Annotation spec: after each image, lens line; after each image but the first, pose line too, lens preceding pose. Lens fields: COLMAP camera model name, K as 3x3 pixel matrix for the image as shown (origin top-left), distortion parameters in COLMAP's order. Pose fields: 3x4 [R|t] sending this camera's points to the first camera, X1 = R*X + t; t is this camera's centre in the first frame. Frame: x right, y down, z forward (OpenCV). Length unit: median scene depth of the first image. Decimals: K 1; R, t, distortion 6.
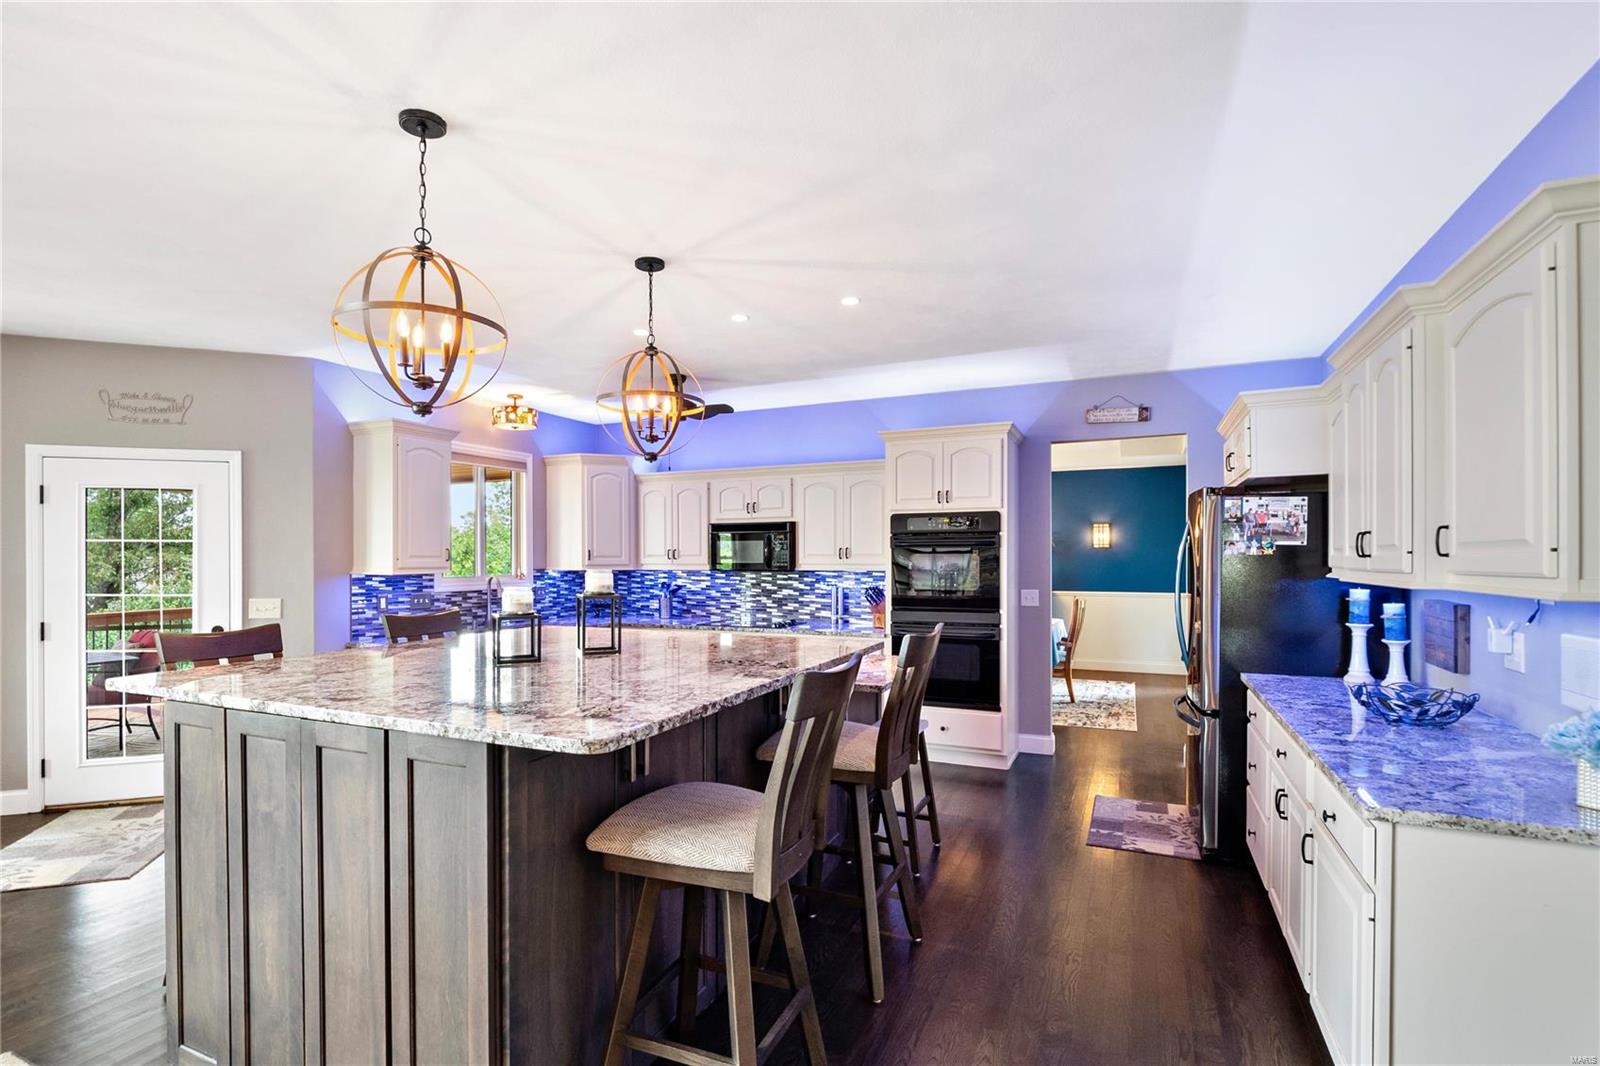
lens RADIAL K [[754.0, 0, 795.9], [0, 754.0, 549.8], [0, 0, 1]] dist [-0.018454, -0.000178]
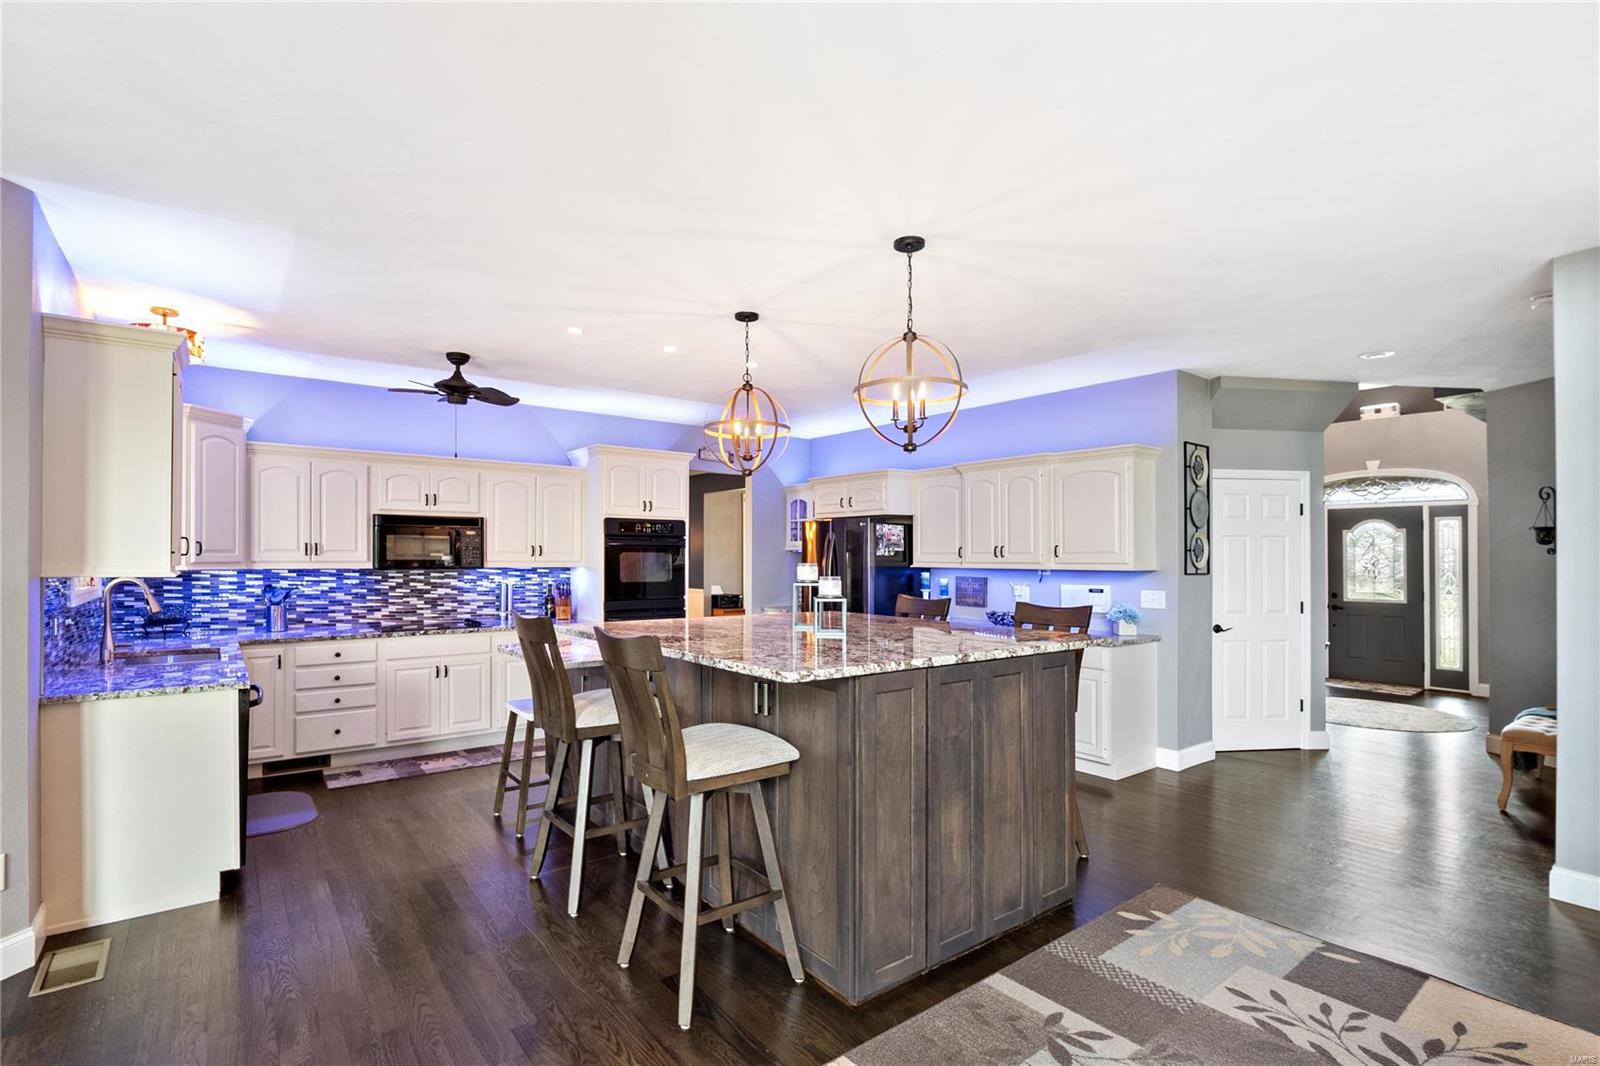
lens RADIAL K [[754.0, 0, 795.9], [0, 754.0, 549.8], [0, 0, 1]] dist [-0.018454, -0.000178]
pose [[0.463672, 0.014868, 0.885882, -0.642772], [-0.013691, 0.999860, -0.009615, 0.007705], [-0.885901, -0.007670, 0.463811, 0.180182]]
